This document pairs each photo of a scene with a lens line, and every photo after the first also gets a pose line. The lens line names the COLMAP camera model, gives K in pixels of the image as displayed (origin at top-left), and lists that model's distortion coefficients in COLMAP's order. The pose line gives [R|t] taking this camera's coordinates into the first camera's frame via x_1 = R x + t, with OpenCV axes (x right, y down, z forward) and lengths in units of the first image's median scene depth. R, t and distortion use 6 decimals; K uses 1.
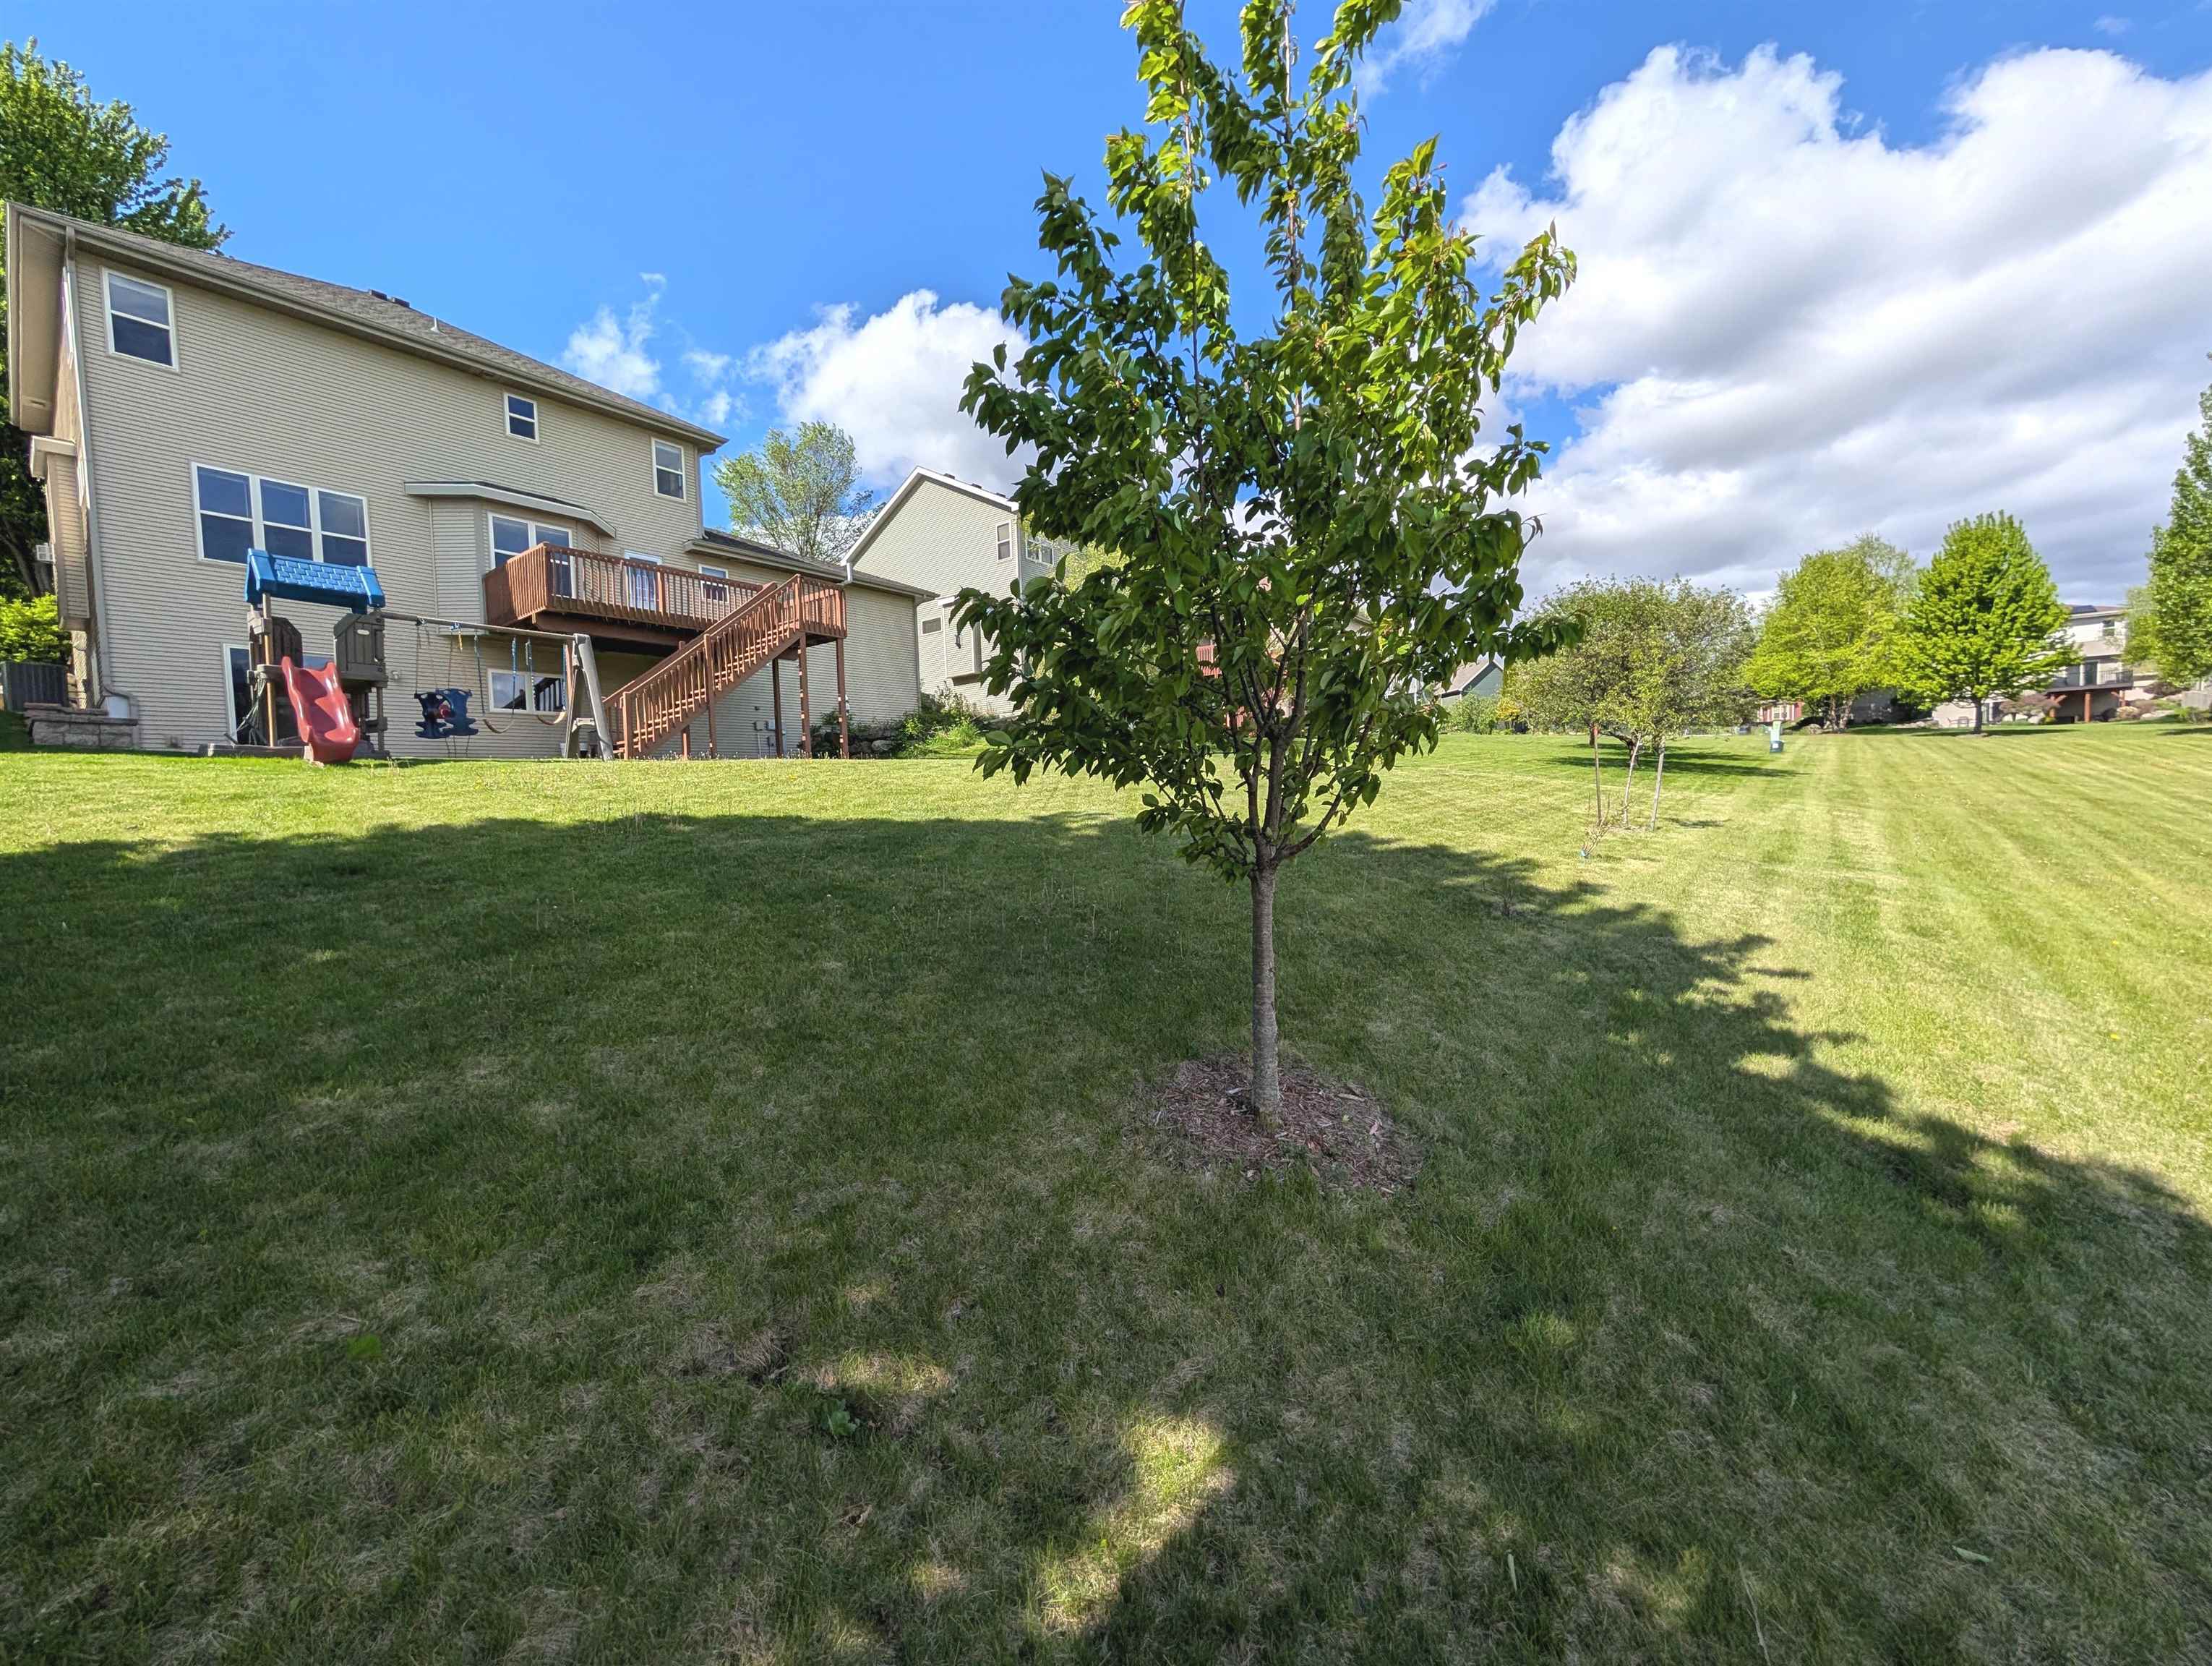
lens RADIAL K [[838.6, 0, 1114.4], [0, 838.6, 835.9], [0, 0, 1]] dist [-0.002110, -0.000379]
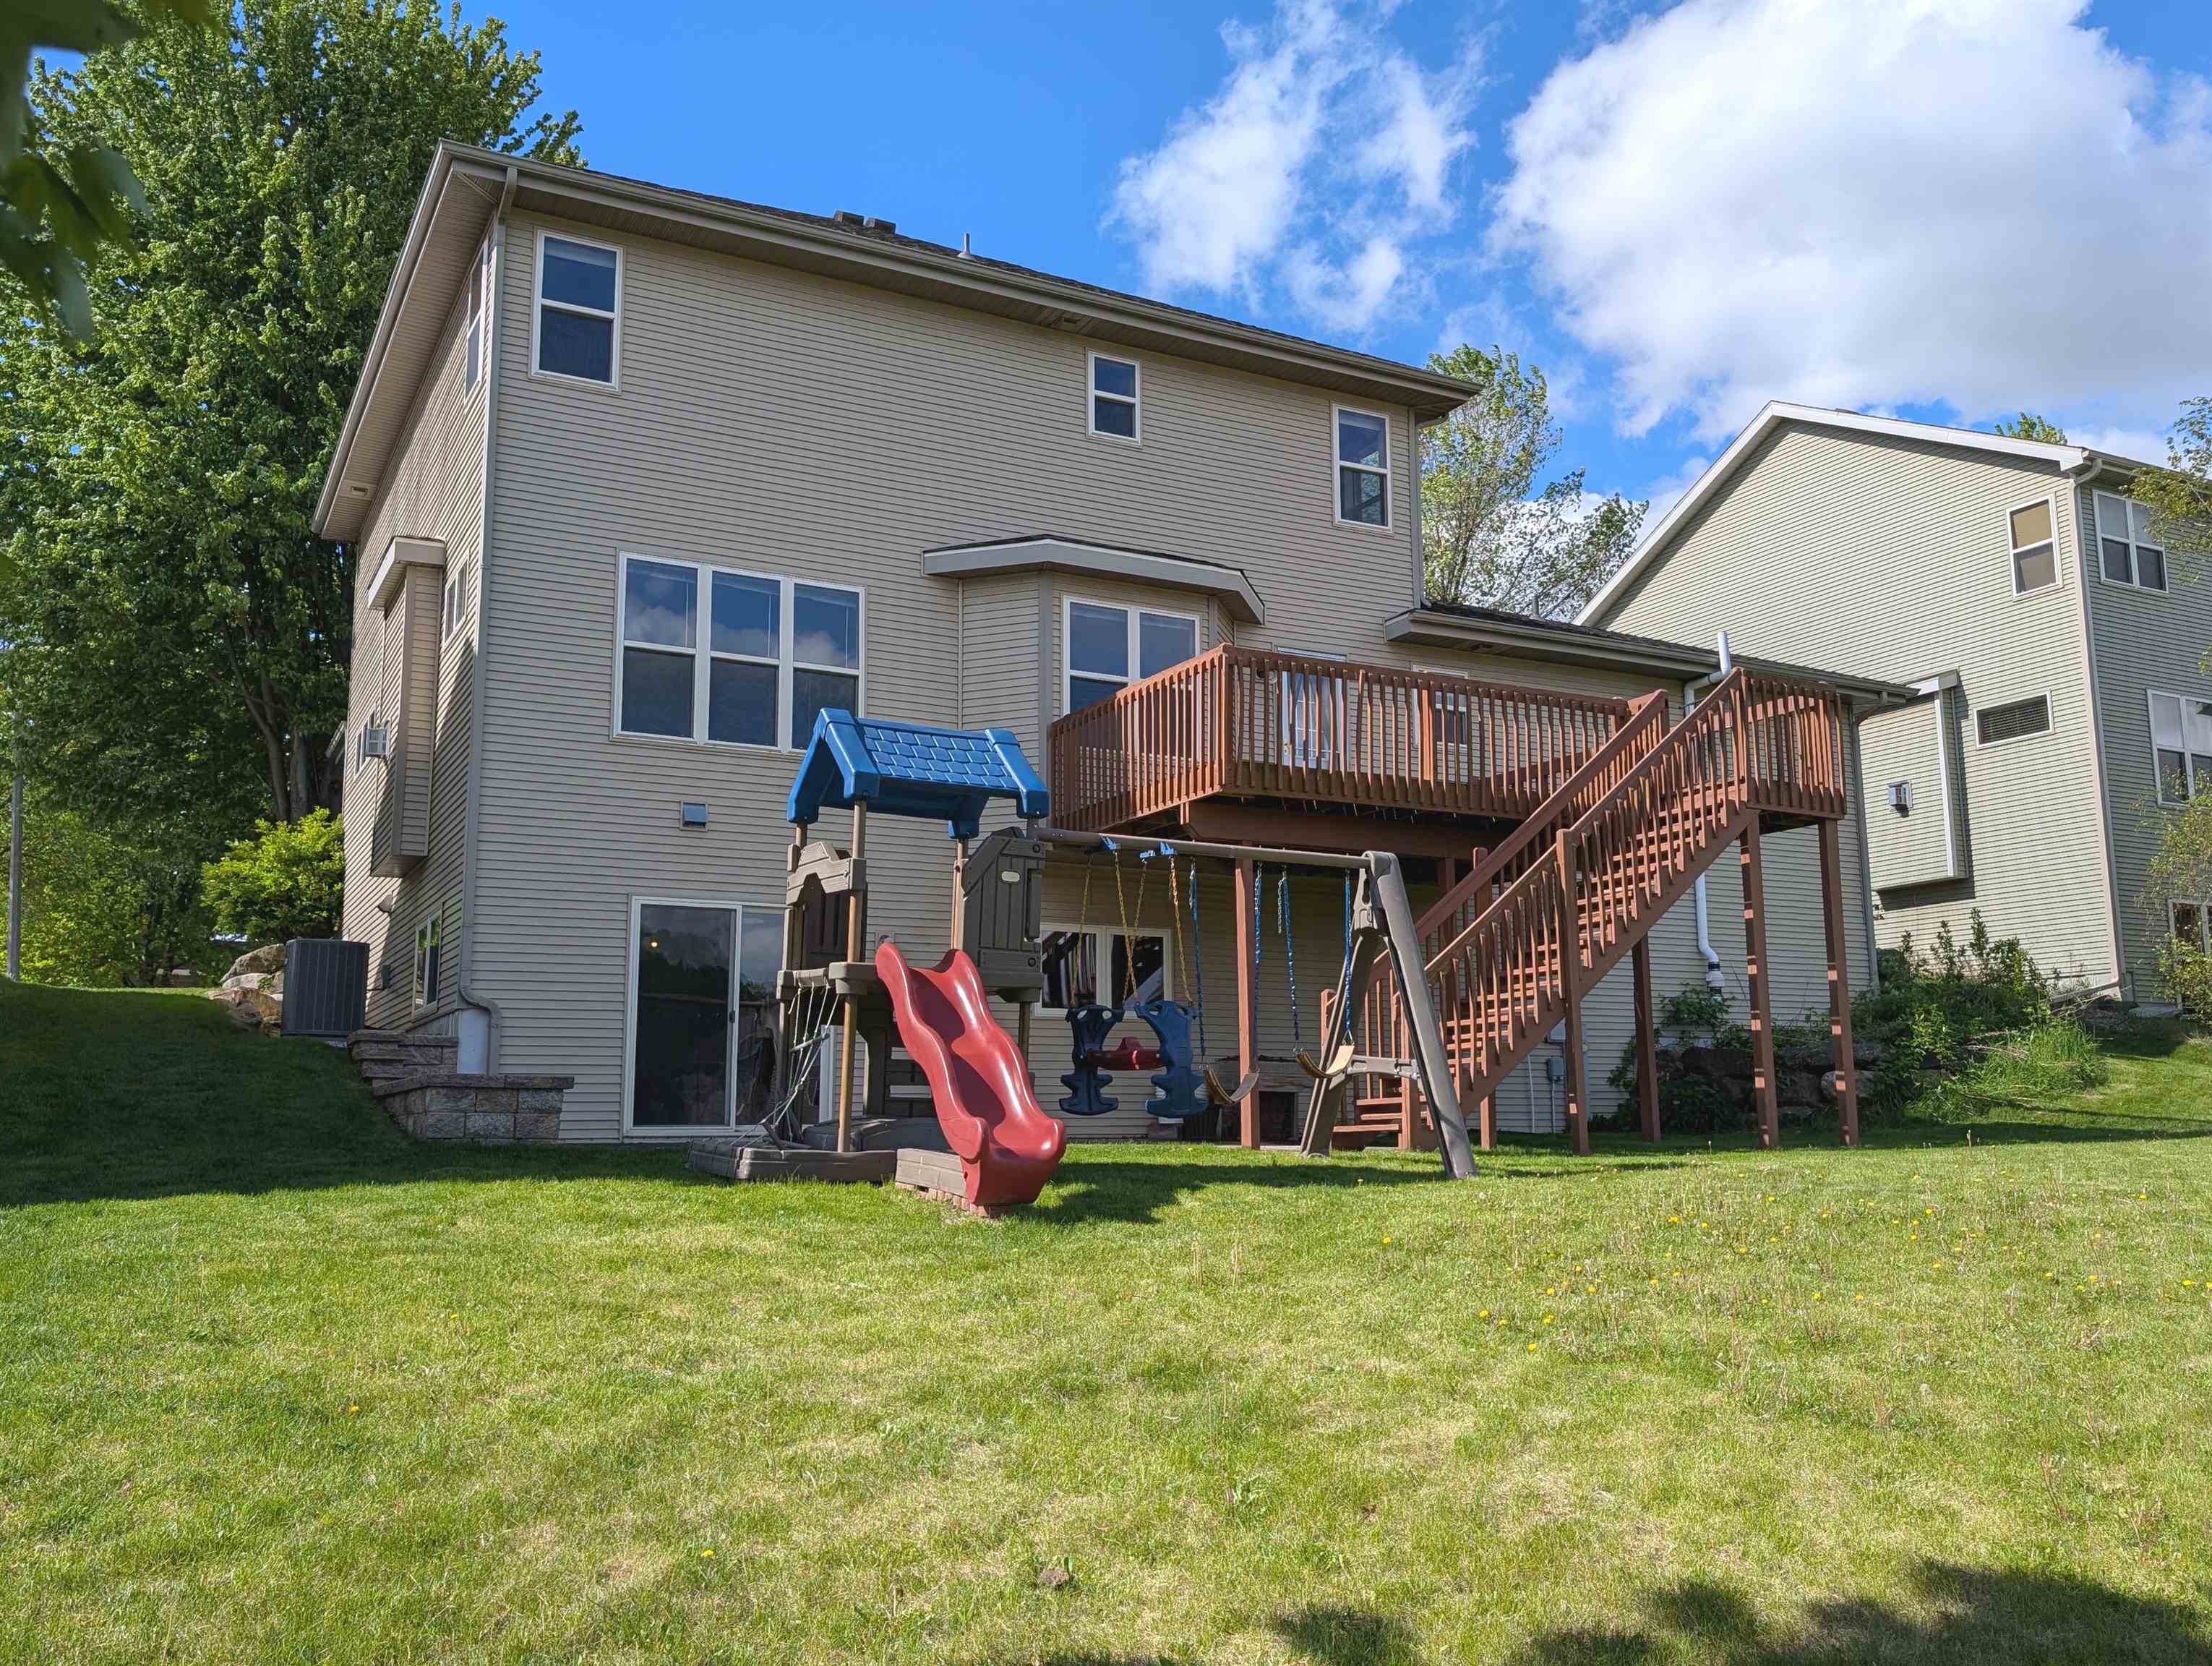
lens RADIAL K [[1877.0, 0, 1106.0], [0, 1877.0, 833.0], [0, 0, 1]] dist [0.005485, -0.002897]
pose [[0.903554, -0.046906, -0.425898, -0.278304], [-0.041674, 0.979657, -0.196306, -0.049532], [0.426442, 0.195122, 0.883218, 0.109342]]
